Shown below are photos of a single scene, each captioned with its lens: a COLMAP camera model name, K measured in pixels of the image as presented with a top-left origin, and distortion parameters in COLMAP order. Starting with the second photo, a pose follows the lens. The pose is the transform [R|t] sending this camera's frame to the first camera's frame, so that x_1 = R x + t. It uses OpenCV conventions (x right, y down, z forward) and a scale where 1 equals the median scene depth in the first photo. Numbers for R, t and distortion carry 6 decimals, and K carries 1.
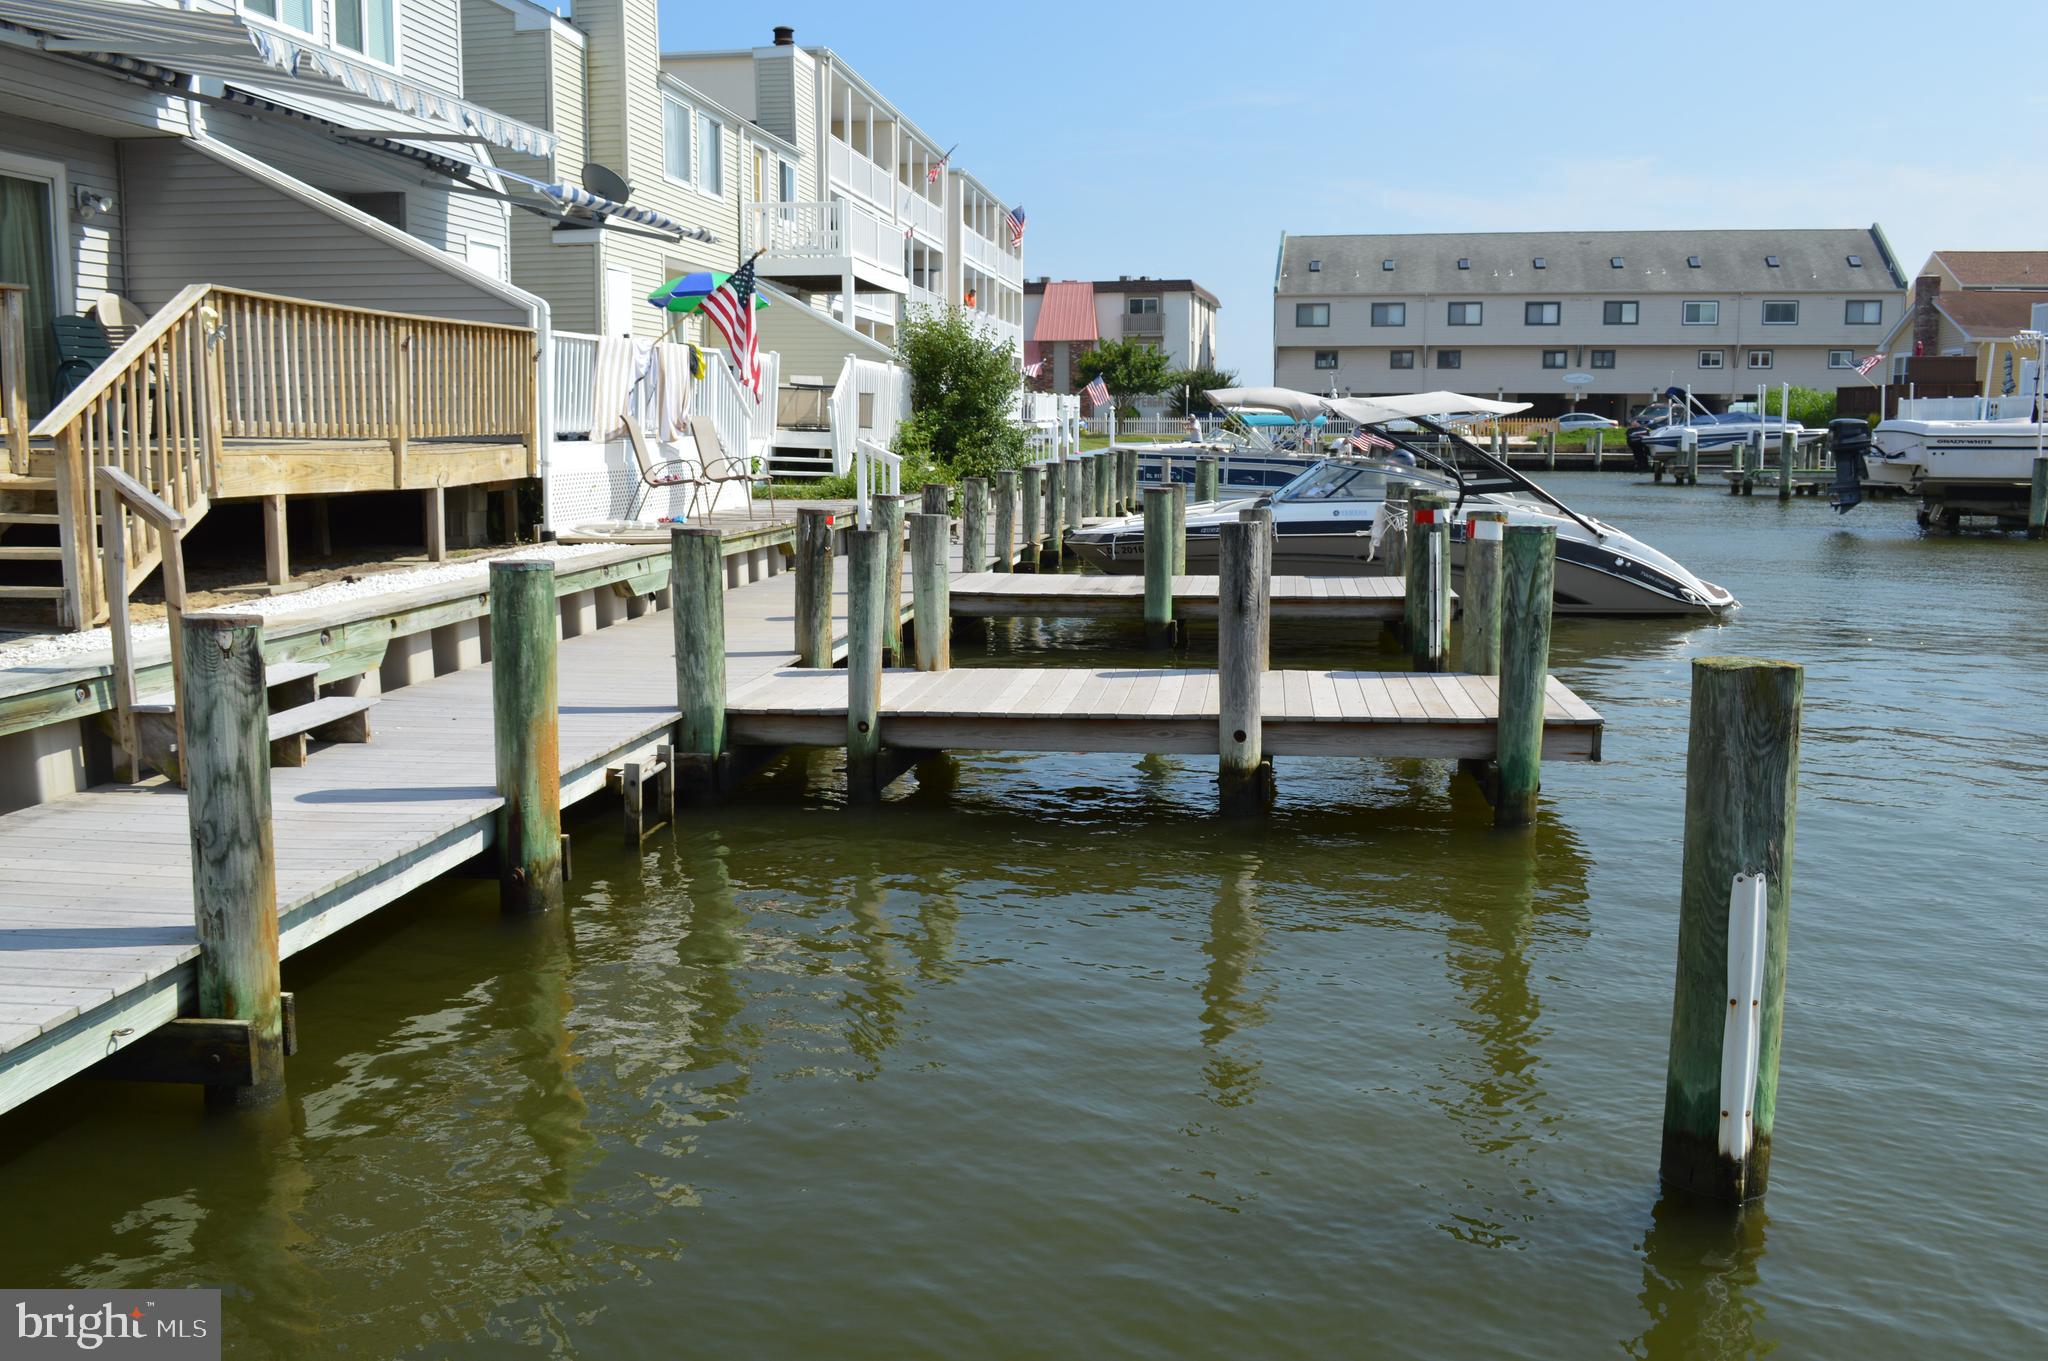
lens RADIAL K [[1713.3, 0, 1012.5], [0, 1713.3, 685.2], [0, 0, 1]] dist [-0.099713, 0.044803]
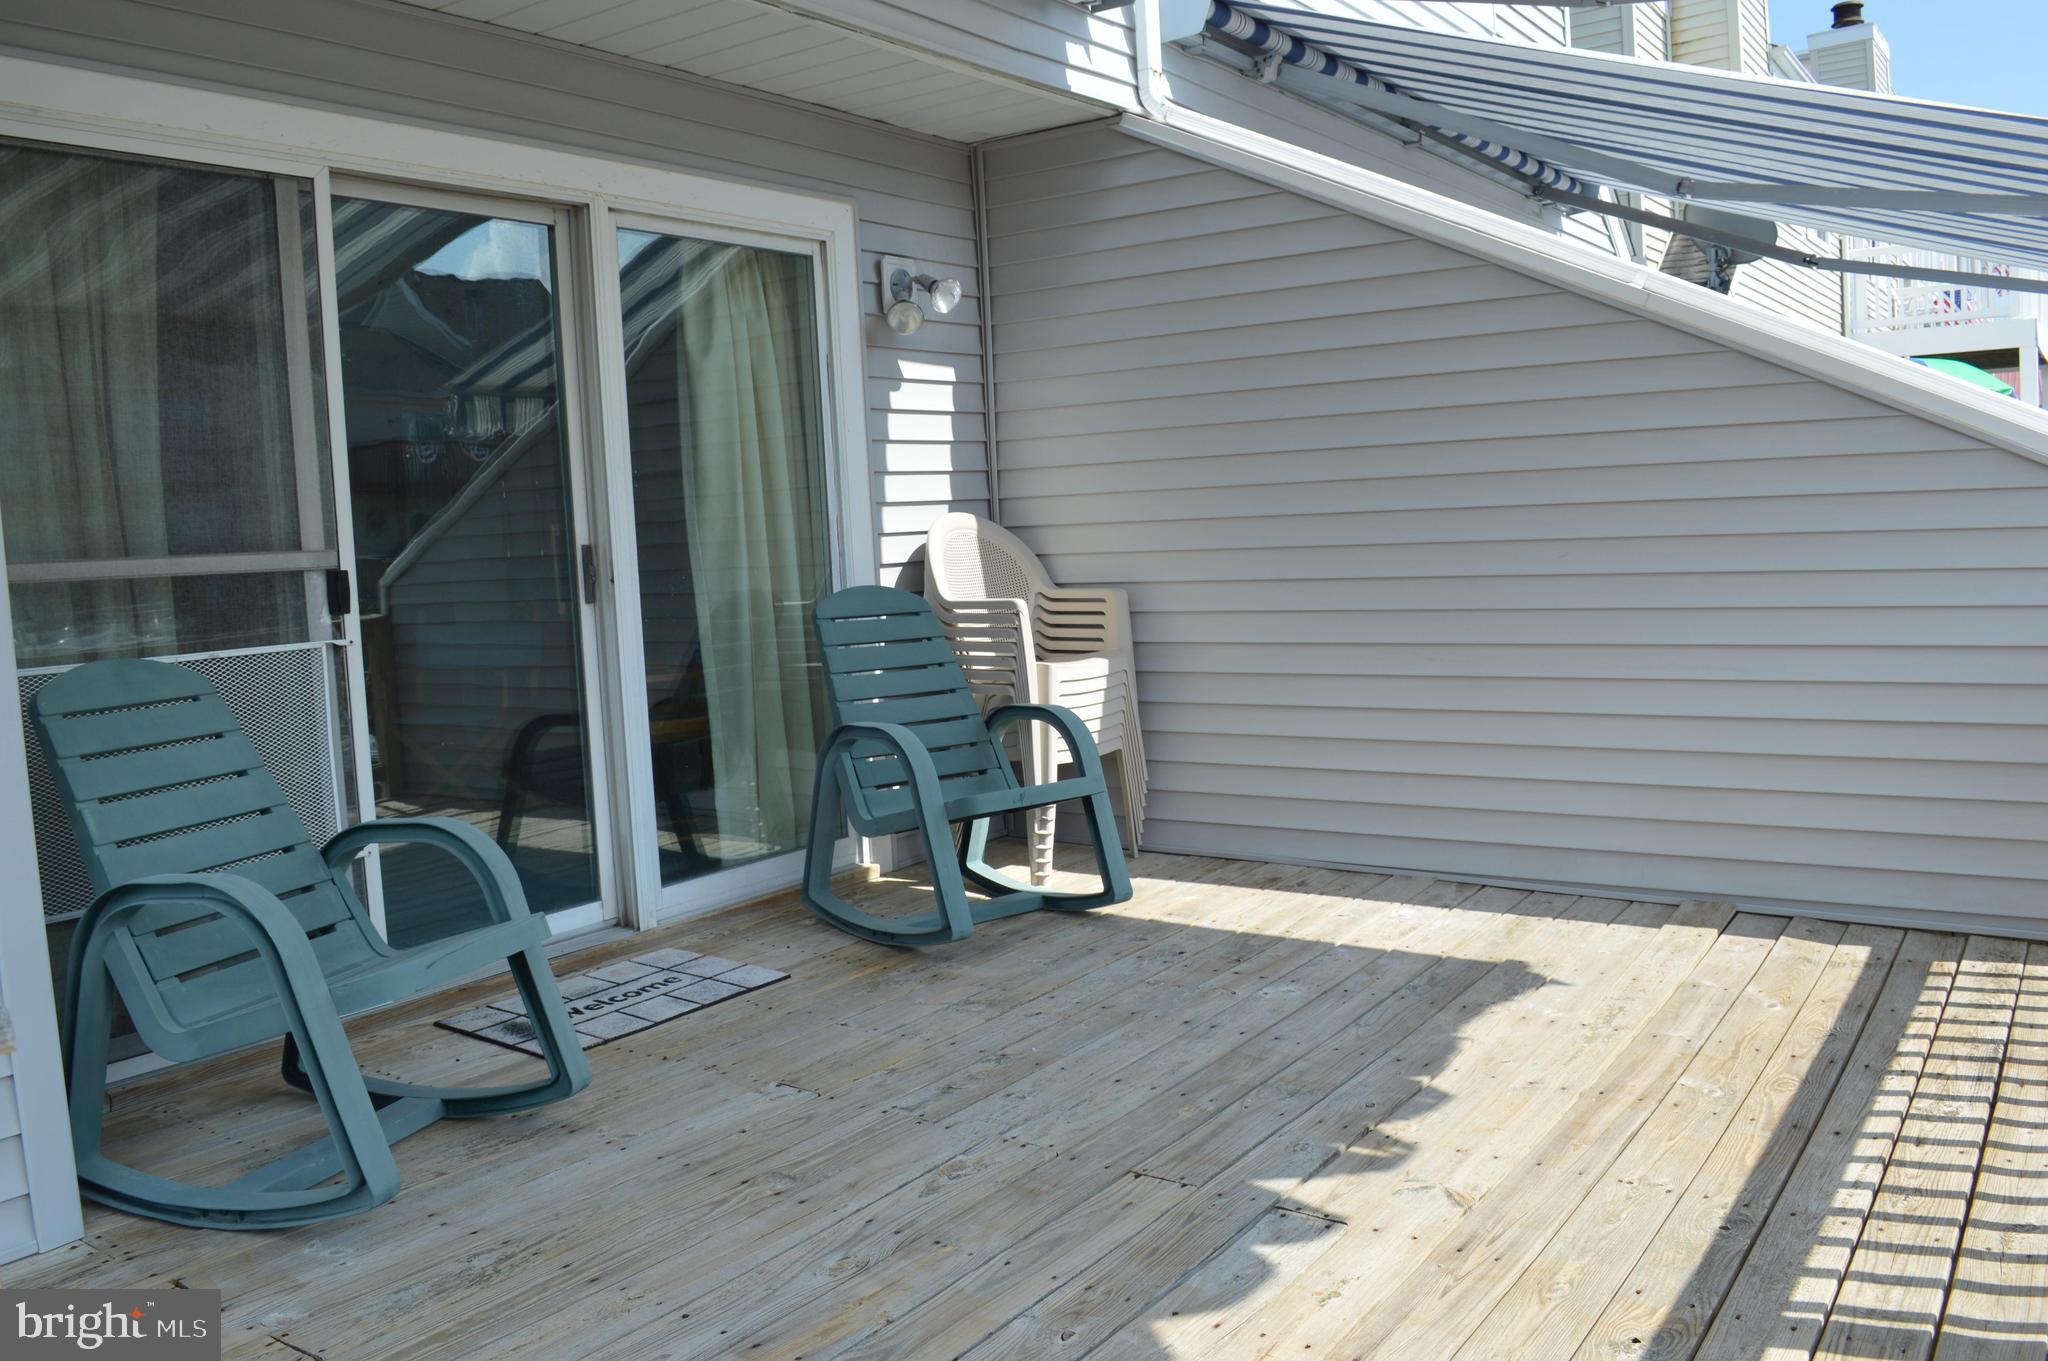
lens RADIAL K [[1632.1, 0, 1011.0], [0, 1632.1, 684.1], [0, 0, 1]] dist [-0.079963, 0.005192]
pose [[0.890355, -0.005970, -0.455229, -0.353349], [-0.015490, 0.998938, -0.043395, -0.178927], [0.455004, 0.045688, 0.889317, 0.660000]]
